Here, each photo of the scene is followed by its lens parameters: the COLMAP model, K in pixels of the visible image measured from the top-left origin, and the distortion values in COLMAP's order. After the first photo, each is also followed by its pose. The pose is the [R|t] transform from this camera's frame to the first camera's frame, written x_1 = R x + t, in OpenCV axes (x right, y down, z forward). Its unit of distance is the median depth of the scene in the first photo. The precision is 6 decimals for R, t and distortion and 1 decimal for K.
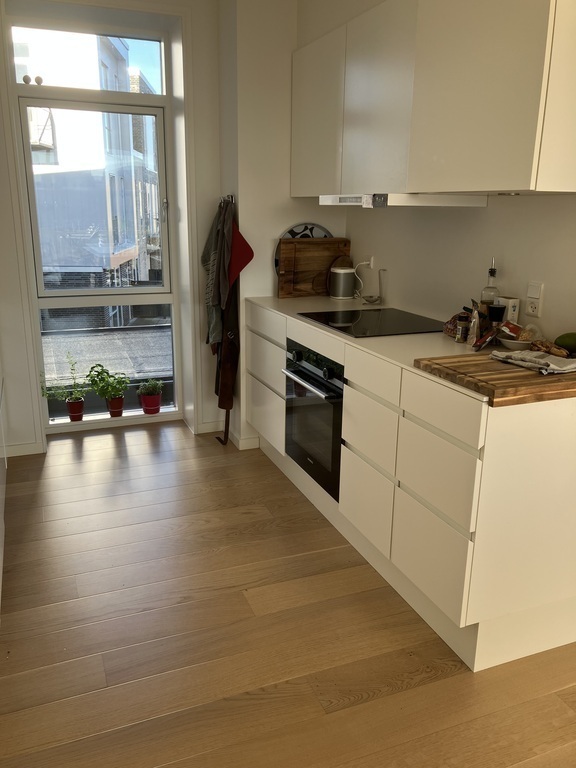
lens RADIAL K [[645.8, 0, 284.3], [0, 645.8, 377.8], [0, 0, 1]] dist [0.060955, 0.000960]
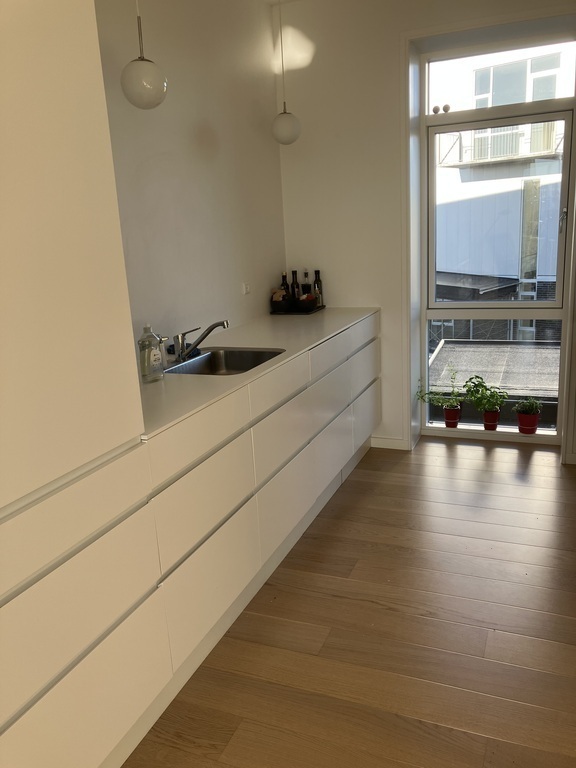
lens RADIAL K [[645.8, 0, 293.6], [0, 645.8, 381.2], [0, 0, 1]] dist [0.060955, 0.000960]
pose [[0.727212, 0.115424, -0.676639, 0.192503], [-0.120908, 0.991887, 0.039257, -0.017551], [0.675681, 0.053263, 0.735268, 0.057829]]
